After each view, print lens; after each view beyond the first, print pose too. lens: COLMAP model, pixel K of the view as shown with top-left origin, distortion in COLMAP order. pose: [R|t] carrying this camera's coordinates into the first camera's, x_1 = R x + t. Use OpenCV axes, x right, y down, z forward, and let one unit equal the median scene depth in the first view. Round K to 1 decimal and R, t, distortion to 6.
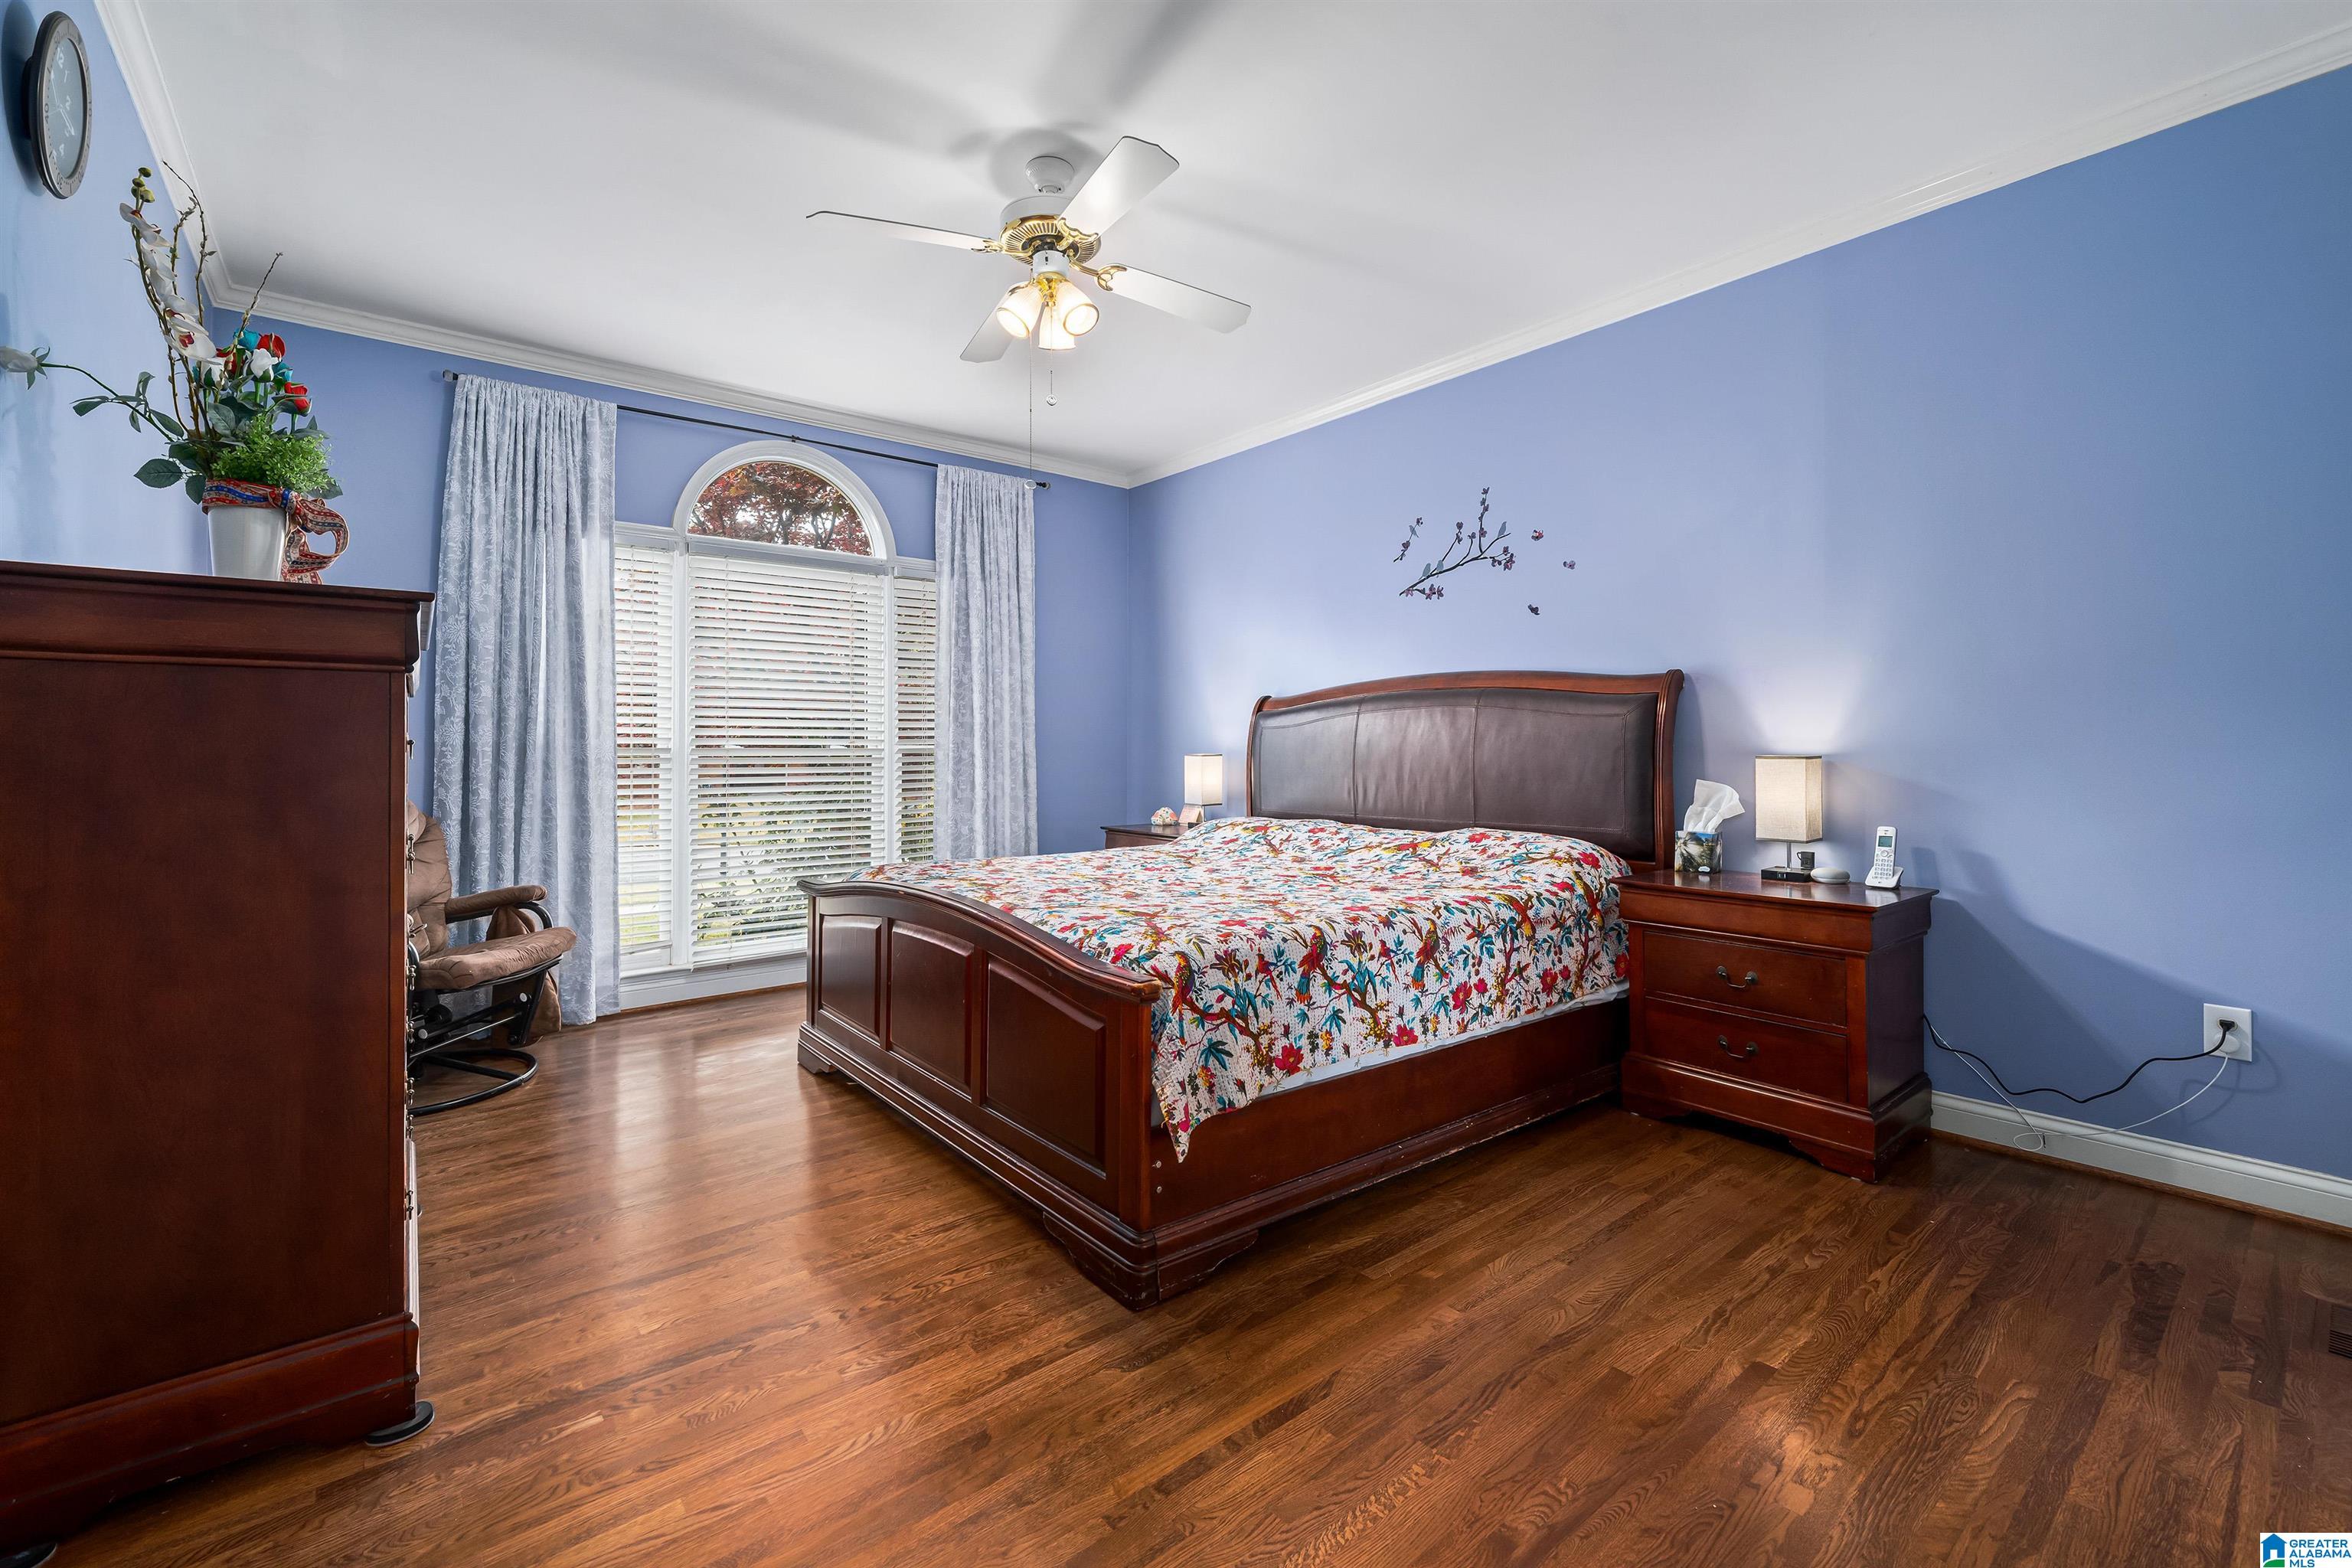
lens RADIAL K [[978.4, 0, 1174.6], [0, 978.4, 763.5], [0, 0, 1]] dist [0.003883, 0.000474]
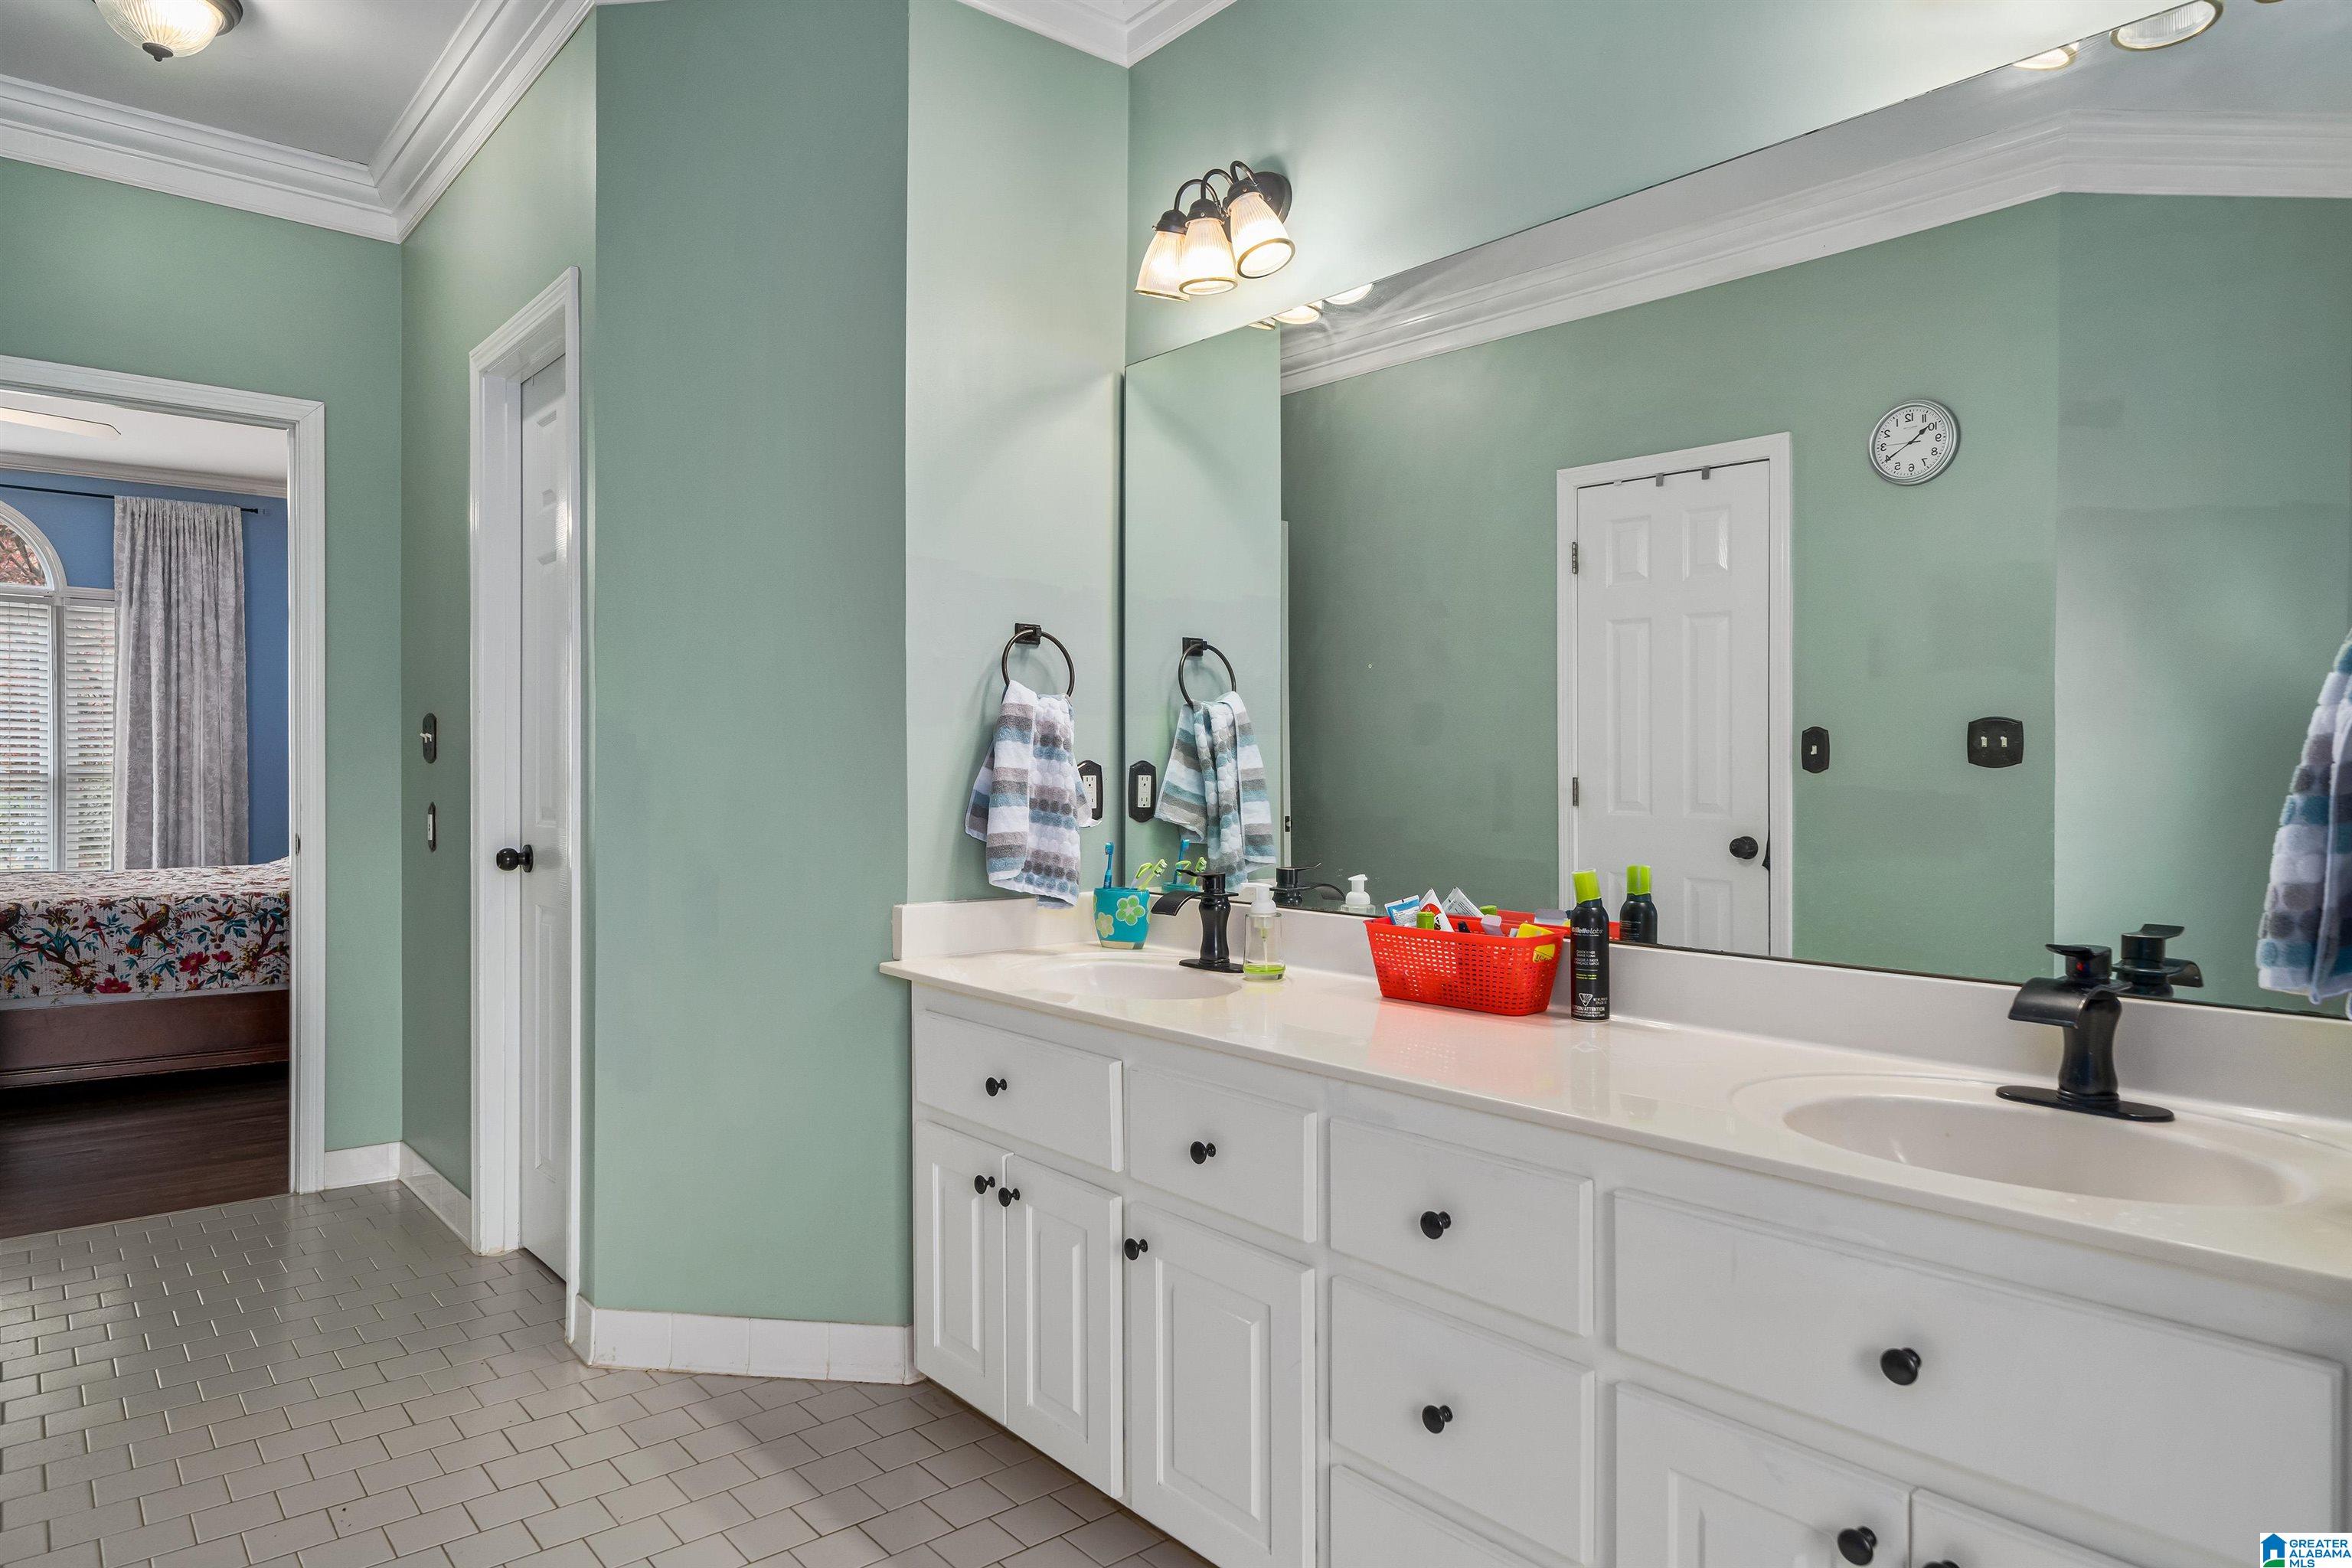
lens RADIAL K [[1414.5, 0, 1180.3], [0, 1414.5, 795.3], [0, 0, 1]] dist [0.002128, -0.000135]
pose [[0.999299, 0.008901, 0.036367, 1.587577], [-0.008872, 0.999960, -0.000980, -0.002555], [-0.036374, 0.000656, 0.999338, -1.003440]]
